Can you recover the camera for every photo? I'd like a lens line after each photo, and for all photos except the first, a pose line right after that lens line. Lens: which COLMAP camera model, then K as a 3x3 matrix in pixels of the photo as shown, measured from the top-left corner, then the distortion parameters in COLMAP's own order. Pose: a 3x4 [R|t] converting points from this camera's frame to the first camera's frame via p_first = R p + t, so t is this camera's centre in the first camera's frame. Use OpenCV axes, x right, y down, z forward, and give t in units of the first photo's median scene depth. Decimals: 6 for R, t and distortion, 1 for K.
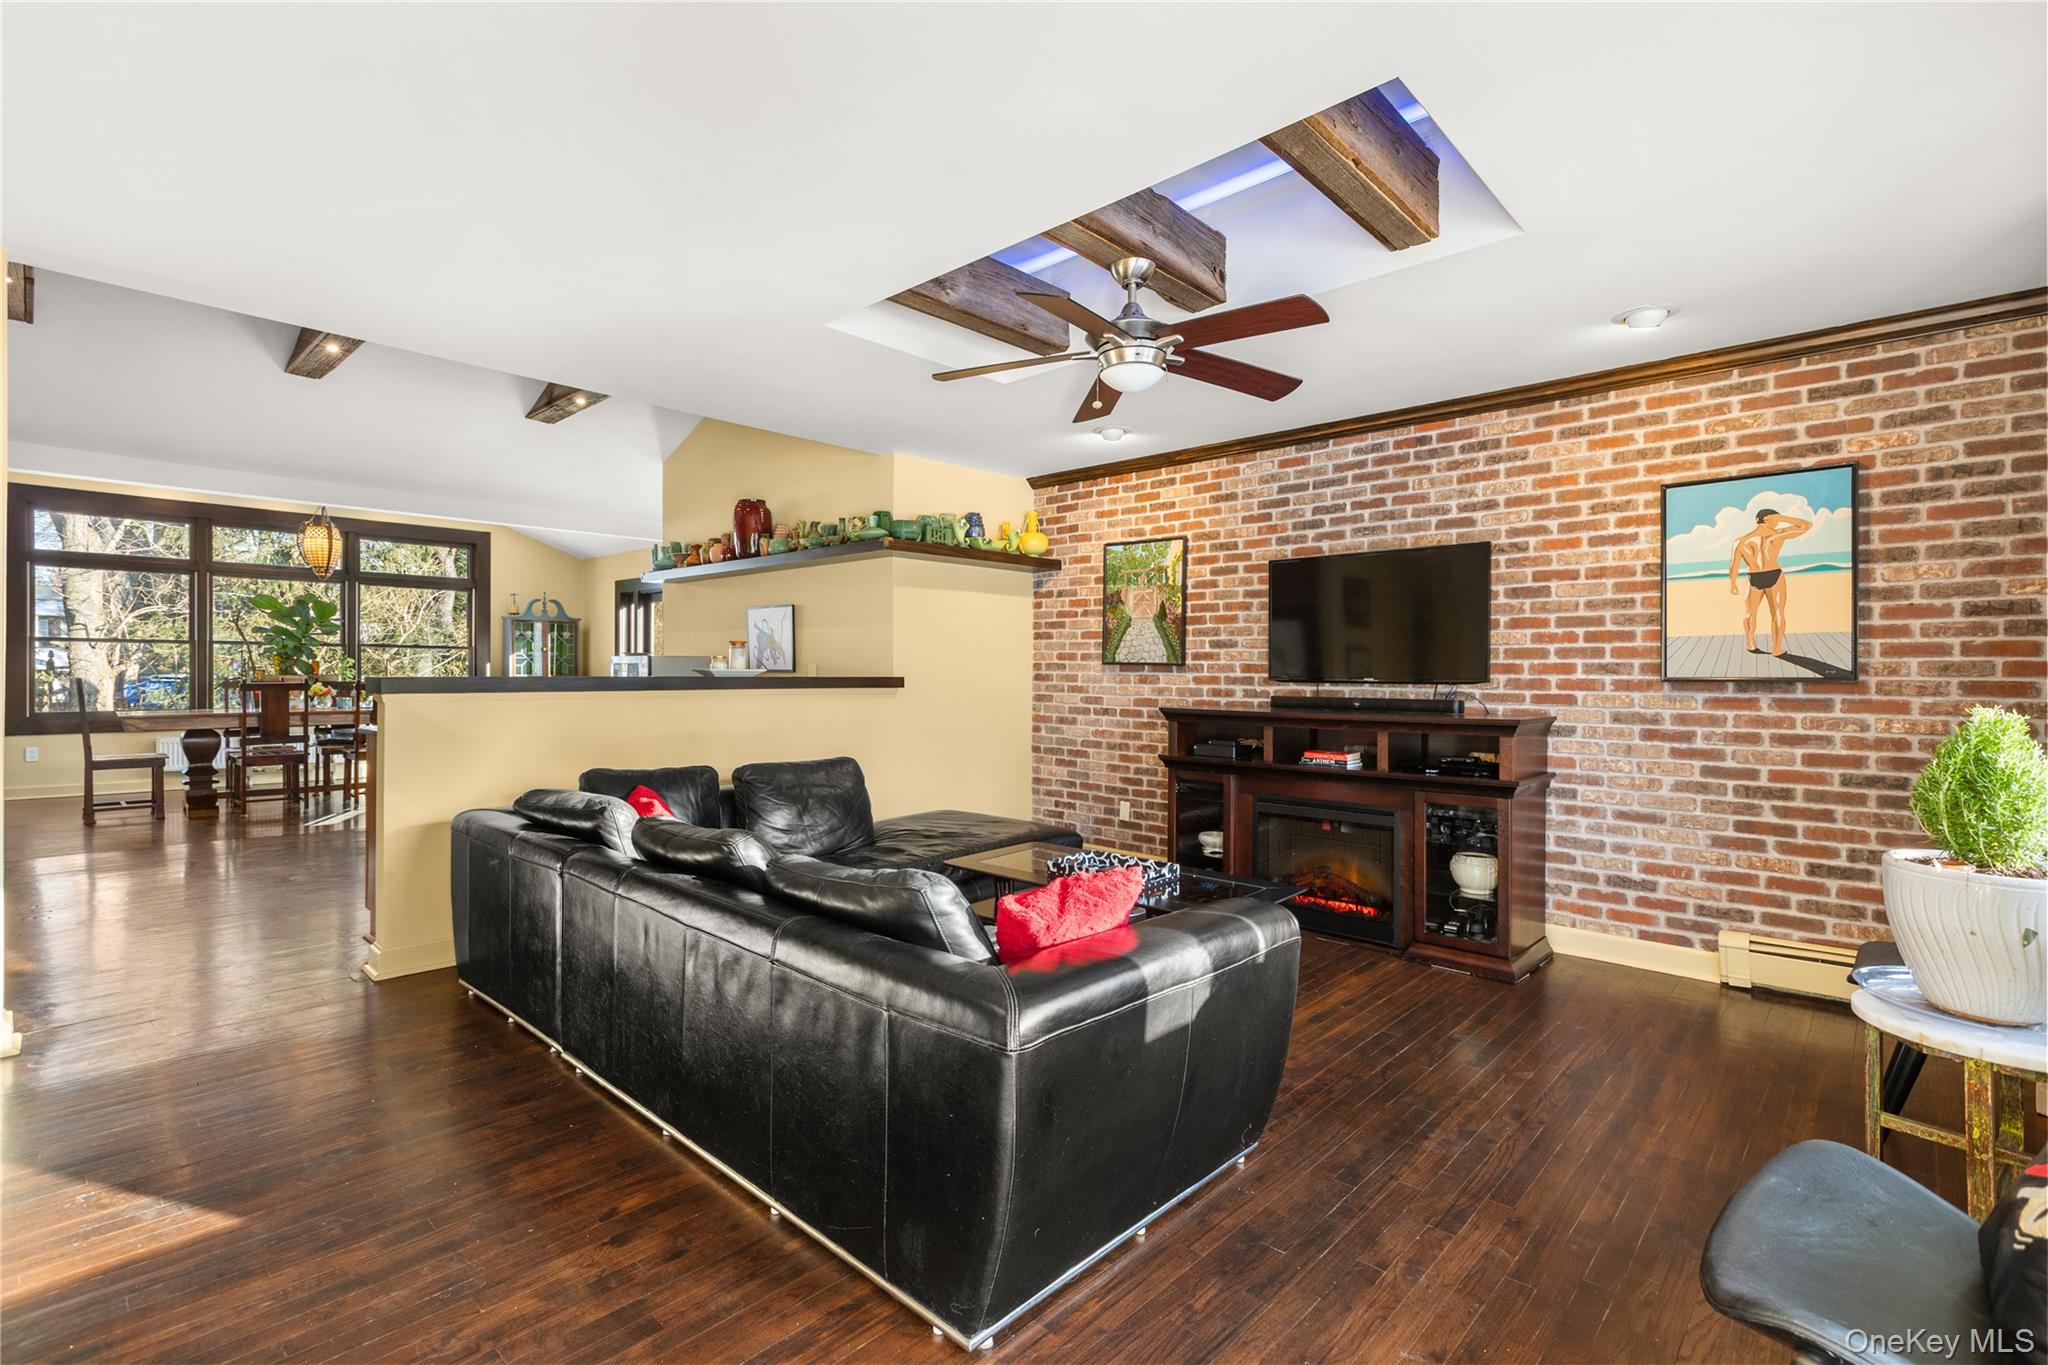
lens RADIAL K [[950.6, 0, 1025.9], [0, 950.6, 670.6], [0, 0, 1]] dist [0.001505, -0.000078]
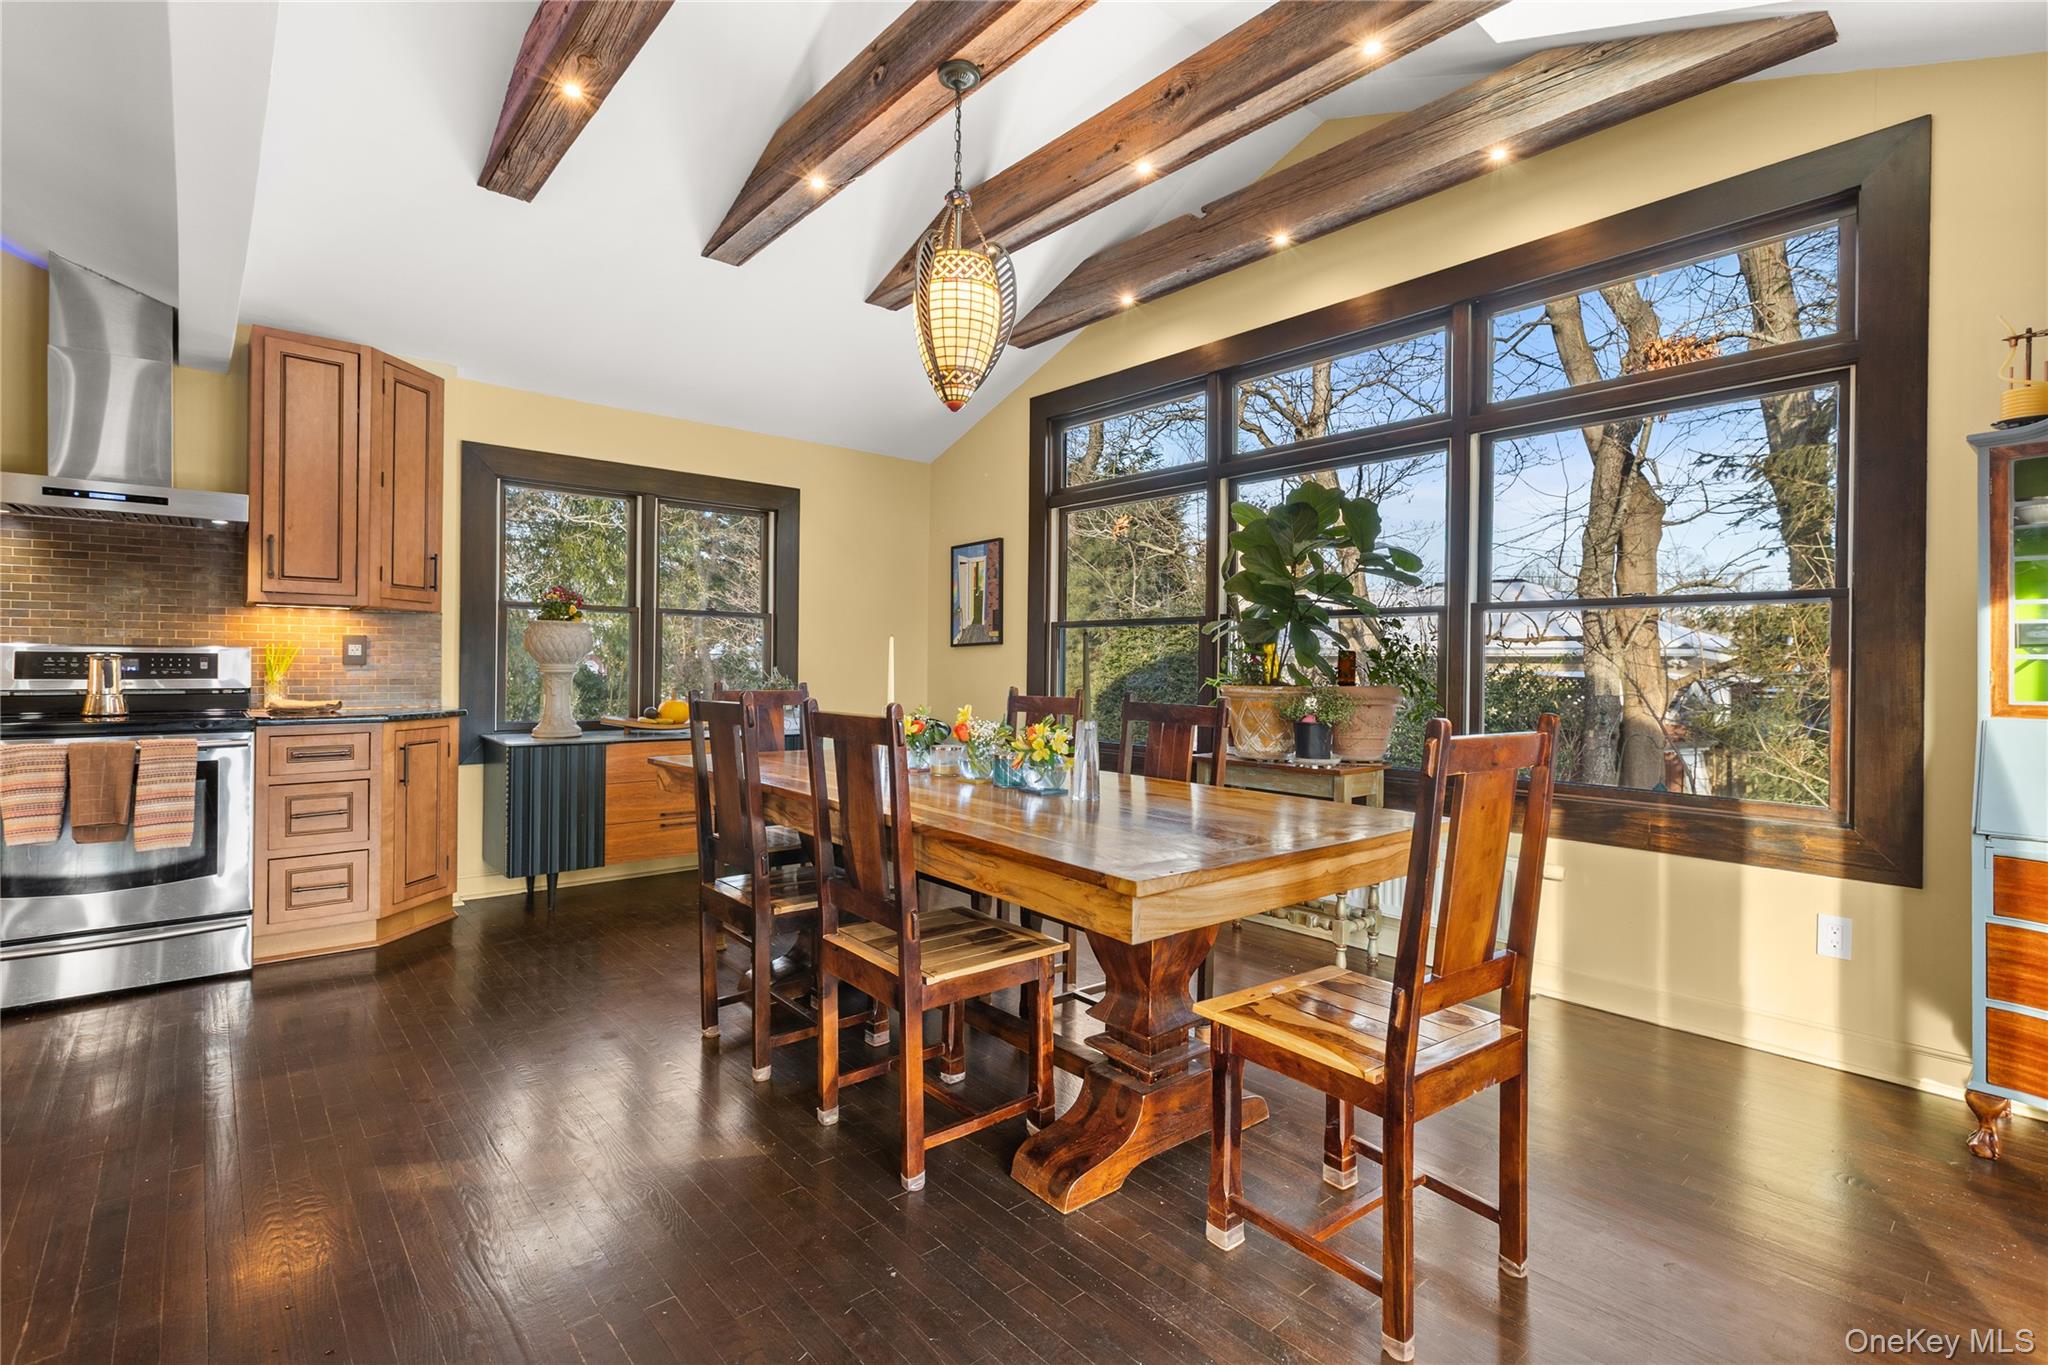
lens RADIAL K [[950.6, 0, 1024.5], [0, 950.6, 663.6], [0, 0, 1]] dist [0.001505, -0.000078]
pose [[-0.112294, -0.012110, -0.993601, -0.645534], [-0.009219, 0.999895, -0.011145, 0.001510], [0.993632, 0.007908, -0.112394, 1.745052]]
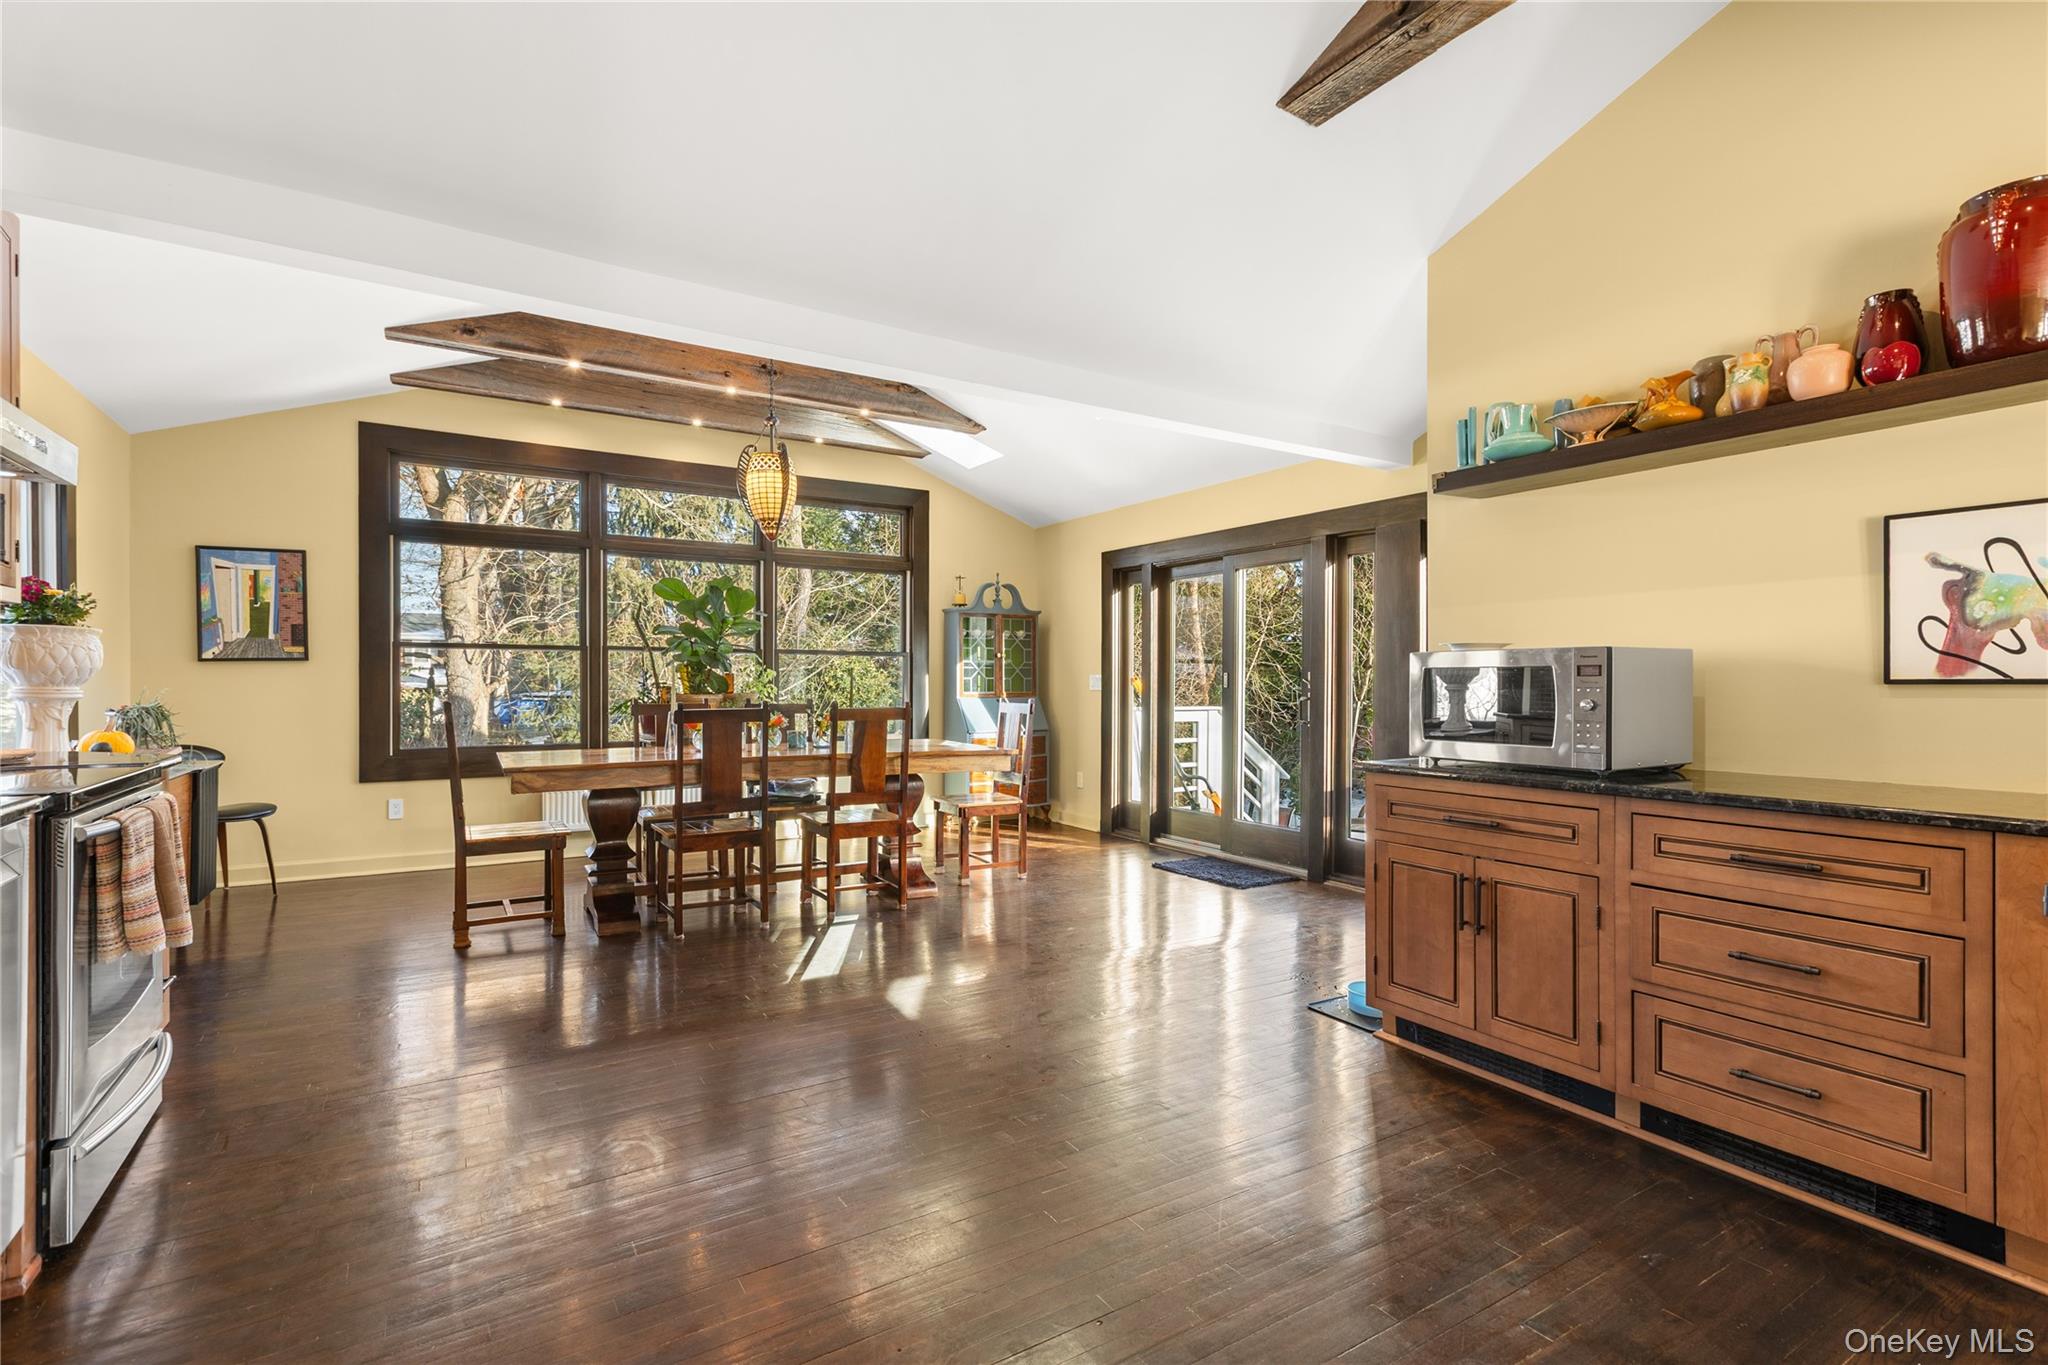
lens RADIAL K [[950.6, 0, 1017.0], [0, 950.6, 681.4], [0, 0, 1]] dist [0.001505, -0.000078]
pose [[0.967763, -0.006574, -0.251777, -0.703593], [0.005825, 0.999976, -0.003721, -0.001721], [0.251795, 0.002134, 0.967778, 0.724693]]
